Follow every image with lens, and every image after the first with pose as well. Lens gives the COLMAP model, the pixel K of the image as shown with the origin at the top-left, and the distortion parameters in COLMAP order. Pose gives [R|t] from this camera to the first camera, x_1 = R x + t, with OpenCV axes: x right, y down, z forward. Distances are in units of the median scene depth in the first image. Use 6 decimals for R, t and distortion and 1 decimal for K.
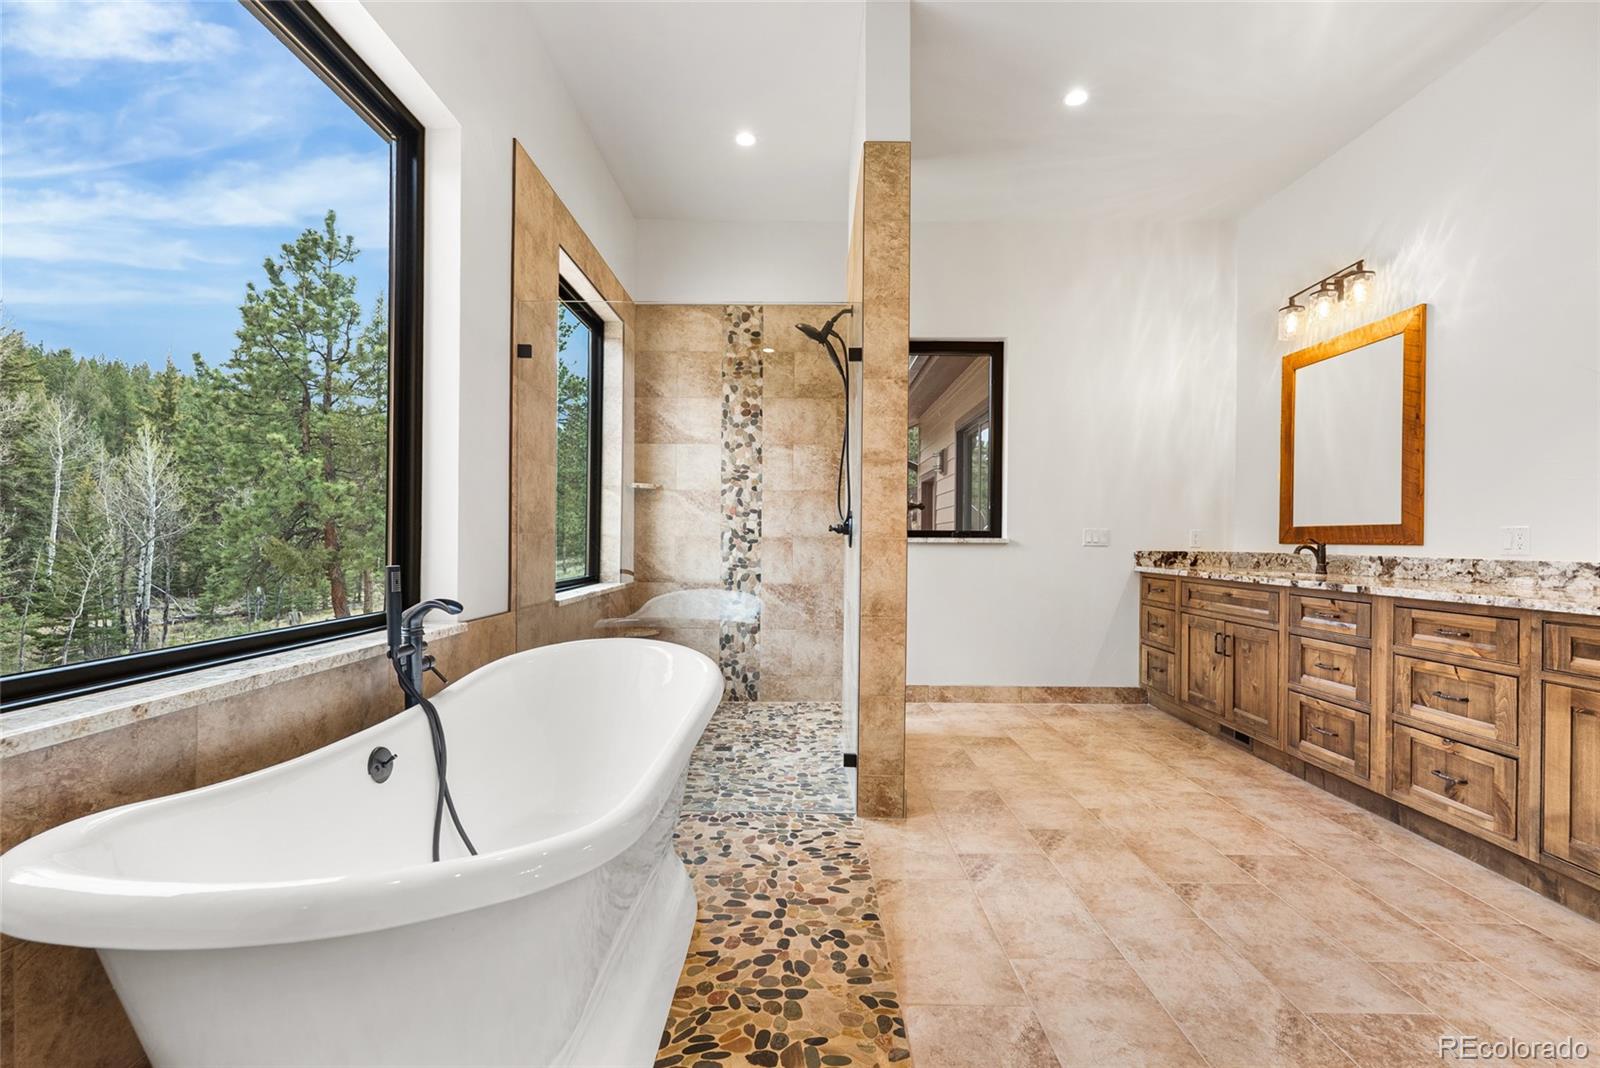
lens RADIAL K [[711.5, 0, 796.8], [0, 711.5, 542.9], [0, 0, 1]] dist [-0.004983, -0.000037]
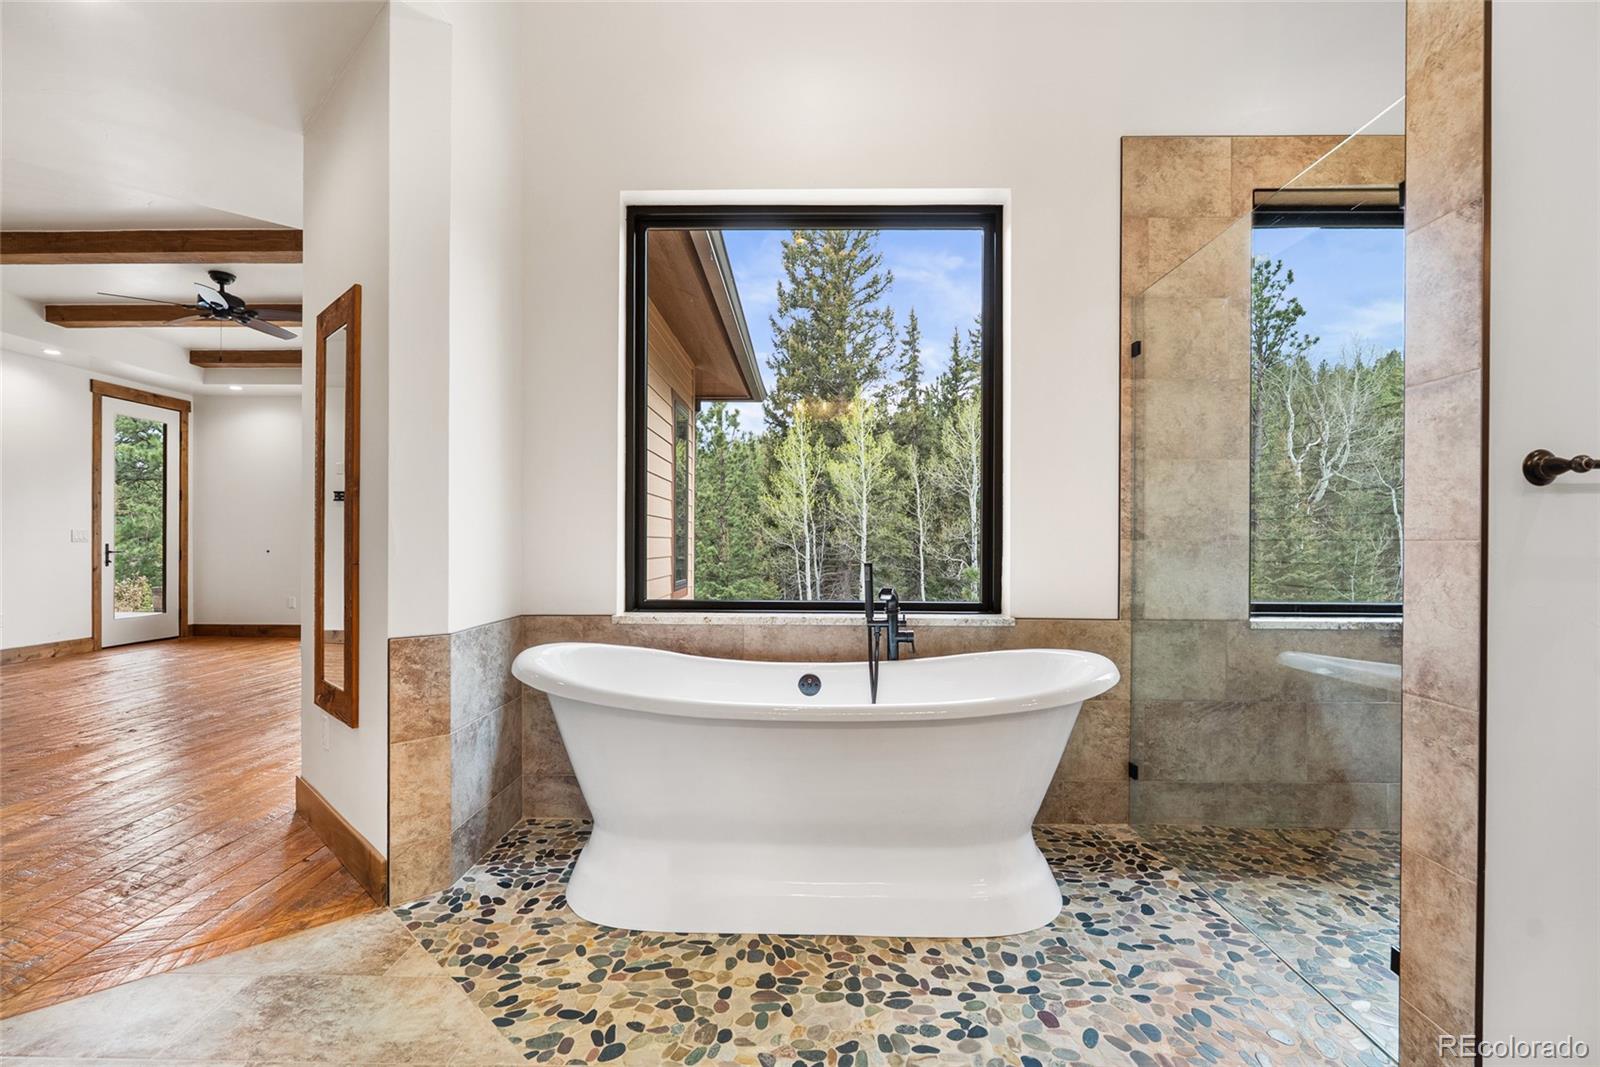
lens RADIAL K [[779.1, 0, 800.8], [0, 779.1, 539.7], [0, 0, 1]] dist [0.006472, 0.000716]
pose [[-0.013637, -0.009306, -0.999864, 0.911282], [-0.007598, 0.999929, -0.009202, 0.001605], [0.999878, 0.007472, -0.013706, 0.774030]]
